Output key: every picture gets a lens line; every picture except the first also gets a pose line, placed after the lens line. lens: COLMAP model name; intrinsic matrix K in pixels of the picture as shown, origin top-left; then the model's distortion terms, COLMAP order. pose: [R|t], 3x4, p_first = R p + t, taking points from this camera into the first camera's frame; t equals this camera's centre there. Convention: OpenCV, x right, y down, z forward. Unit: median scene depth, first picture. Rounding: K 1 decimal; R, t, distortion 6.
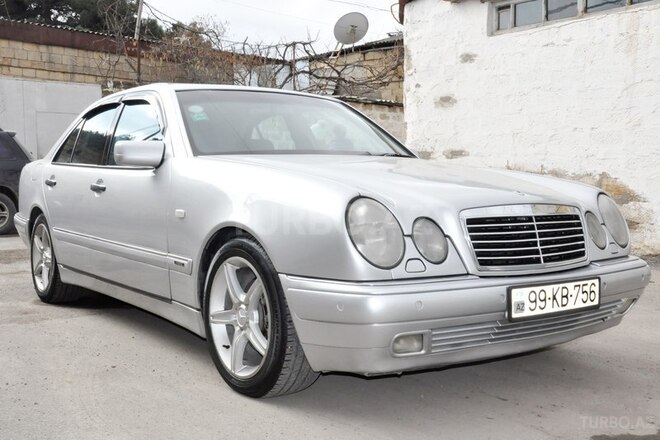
lens RADIAL K [[695.1, 0, 330.0], [0, 695.1, 220.0], [0, 0, 1]] dist [-0.014672, 0.001855]
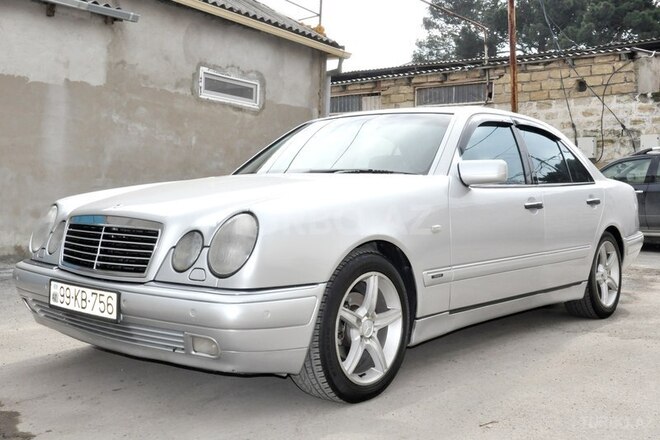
lens RADIAL K [[695.1, 0, 330.0], [0, 695.1, 220.0], [0, 0, 1]] dist [-0.014672, 0.001855]
pose [[0.255189, 0.034782, -0.966265, 1.484179], [-0.065387, 0.997686, 0.018645, -0.061668], [0.964678, 0.058423, 0.256873, 1.077596]]
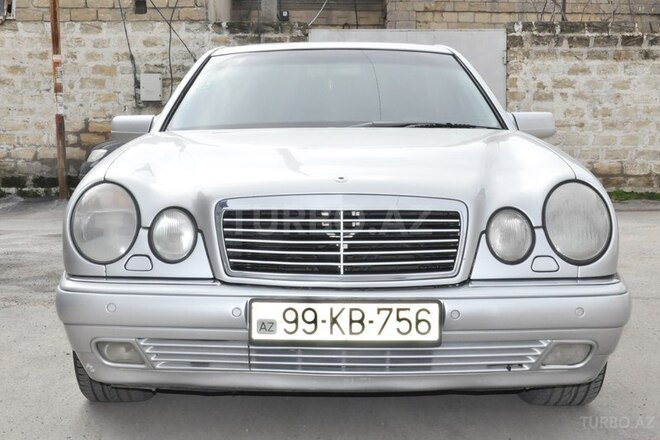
lens RADIAL K [[940.1, 0, 330.0], [0, 940.1, 220.0], [0, 0, 1]] dist [0.000282, -0.044348]
pose [[0.811146, 0.037742, -0.583624, 0.884081], [-0.026891, 0.999267, 0.027246, -0.023046], [0.584224, -0.006406, 0.811567, 0.176422]]
